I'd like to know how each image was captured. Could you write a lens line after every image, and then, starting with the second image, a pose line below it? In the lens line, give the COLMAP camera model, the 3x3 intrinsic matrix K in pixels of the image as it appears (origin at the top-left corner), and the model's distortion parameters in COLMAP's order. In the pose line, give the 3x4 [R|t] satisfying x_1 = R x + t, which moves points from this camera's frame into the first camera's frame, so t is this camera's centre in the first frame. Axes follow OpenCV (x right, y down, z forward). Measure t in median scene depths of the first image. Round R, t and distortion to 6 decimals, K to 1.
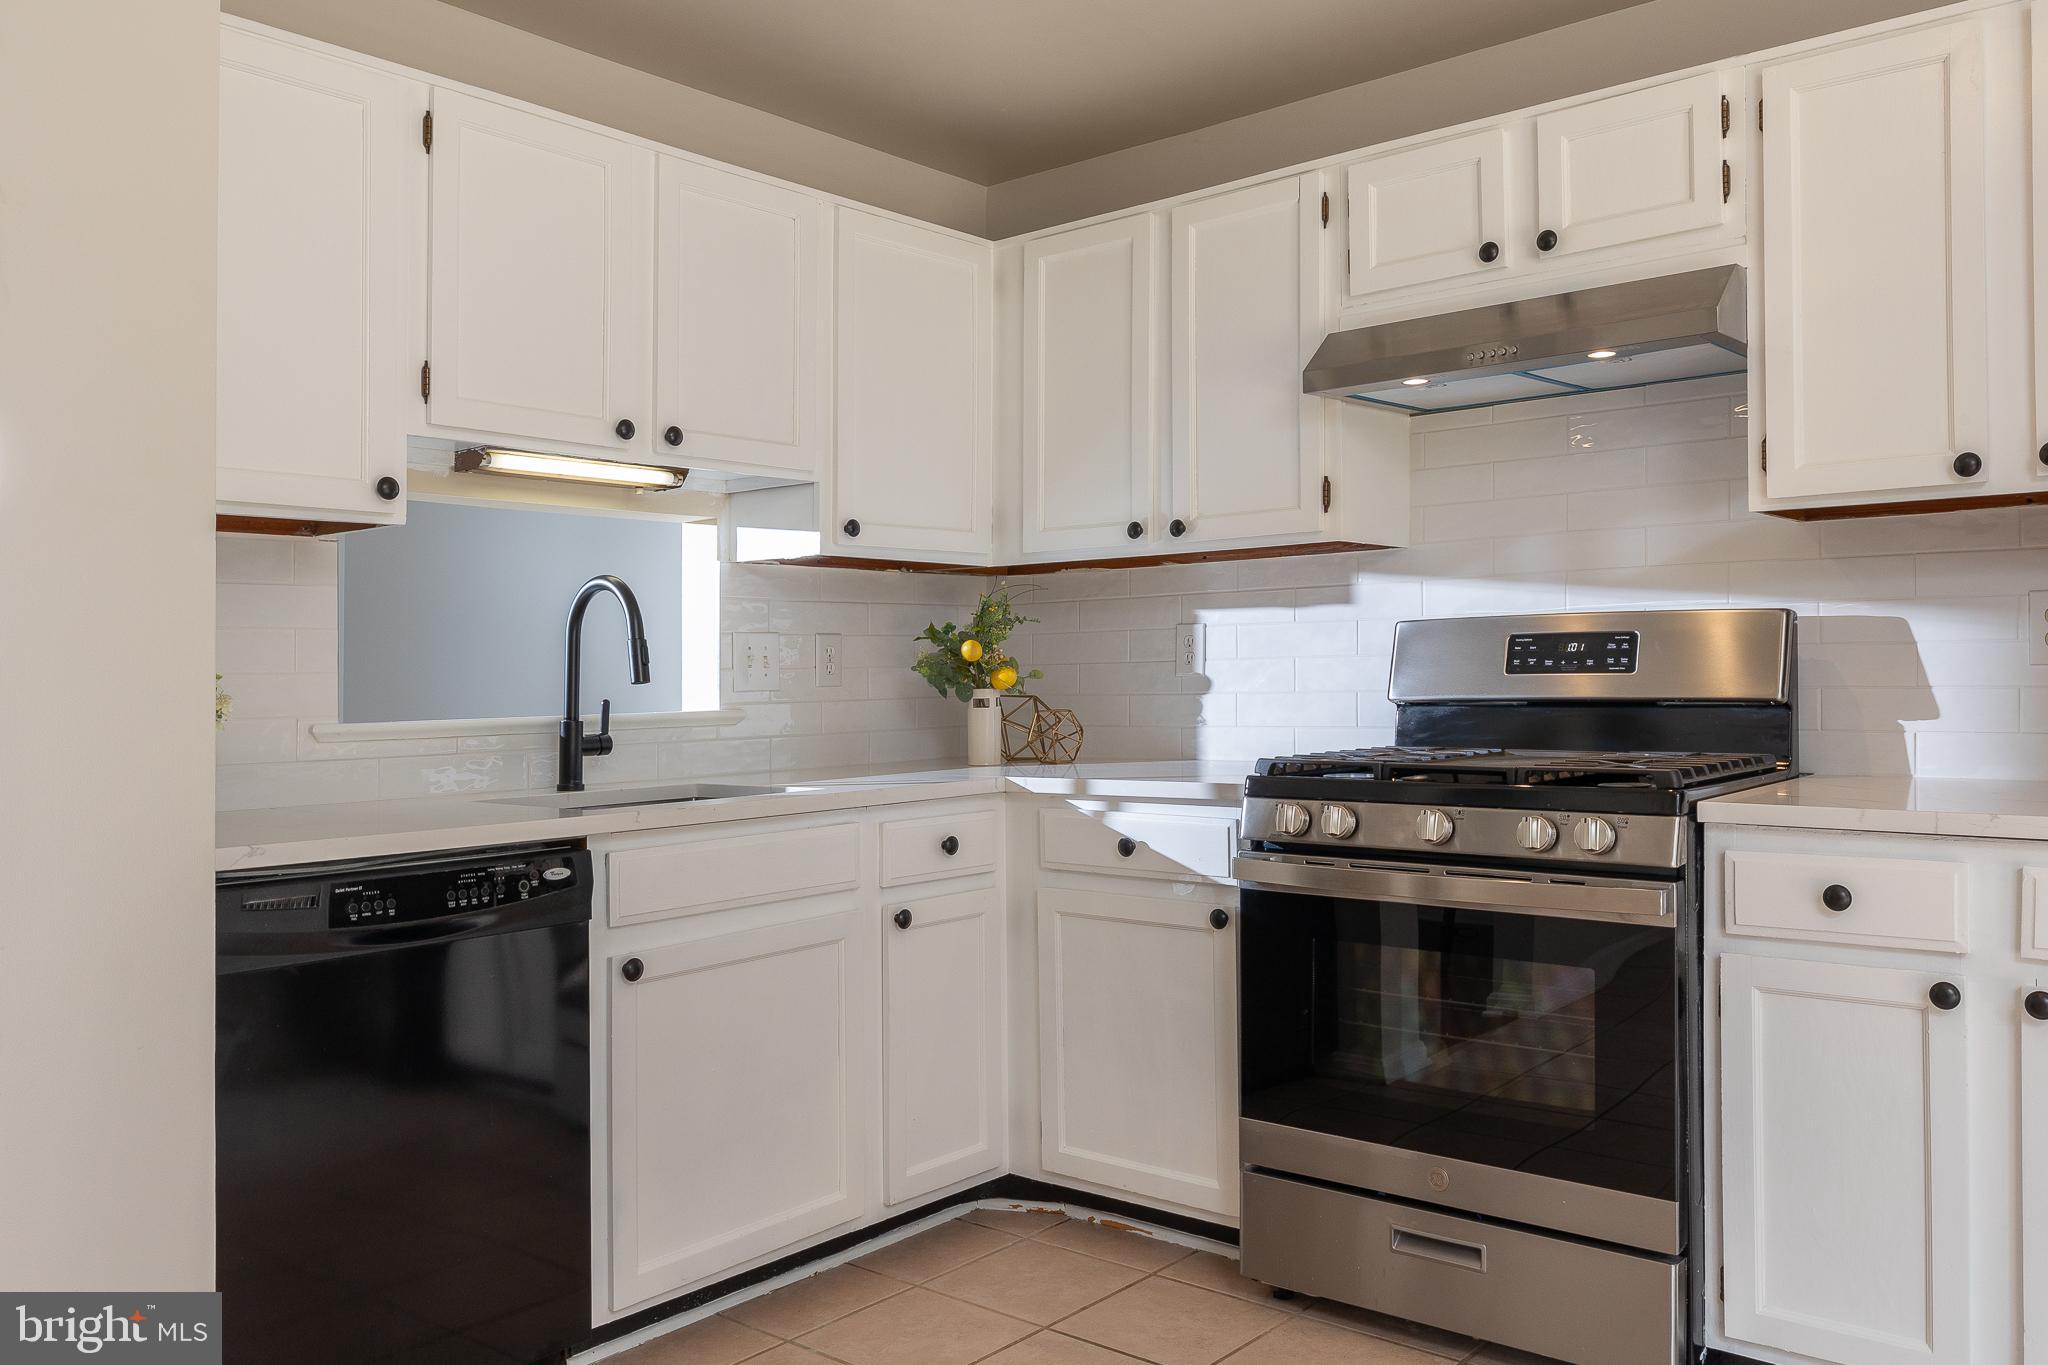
lens RADIAL K [[1625.0, 0, 1024.0], [0, 1625.0, 682.5], [0, 0, 1]] dist [0.001612, 0.003271]
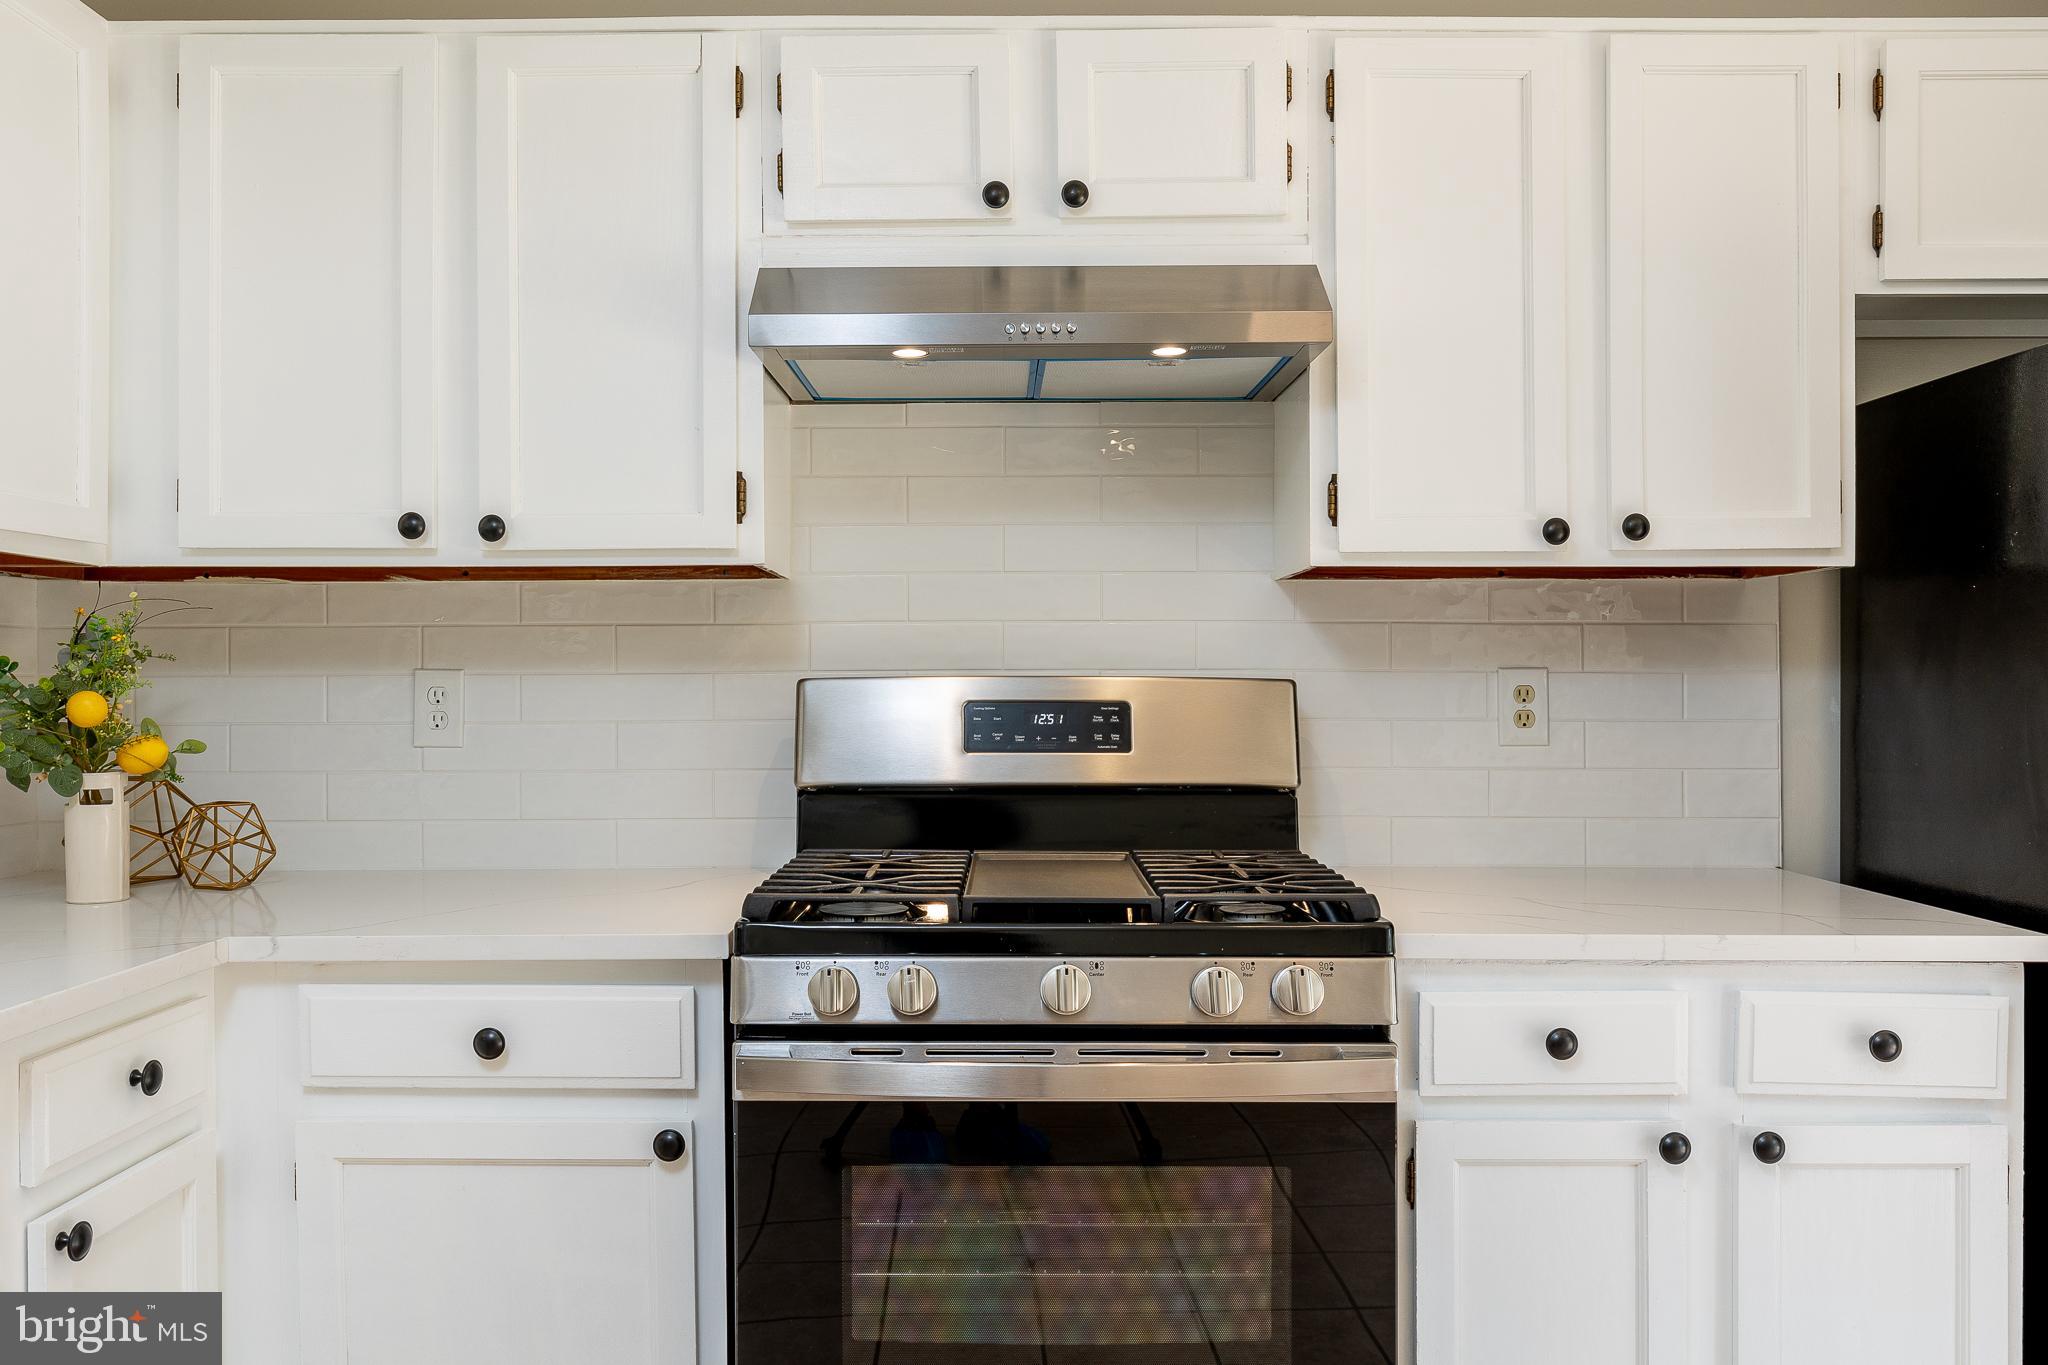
lens RADIAL K [[1568.5, 0, 1018.2], [0, 1568.5, 721.1], [0, 0, 1]] dist [-0.001411, -0.000092]
pose [[0.763984, 0.000421, 0.645236, -0.163591], [-0.007444, 0.999939, 0.008162, -0.026220], [-0.645193, -0.011039, 0.763940, 0.413706]]
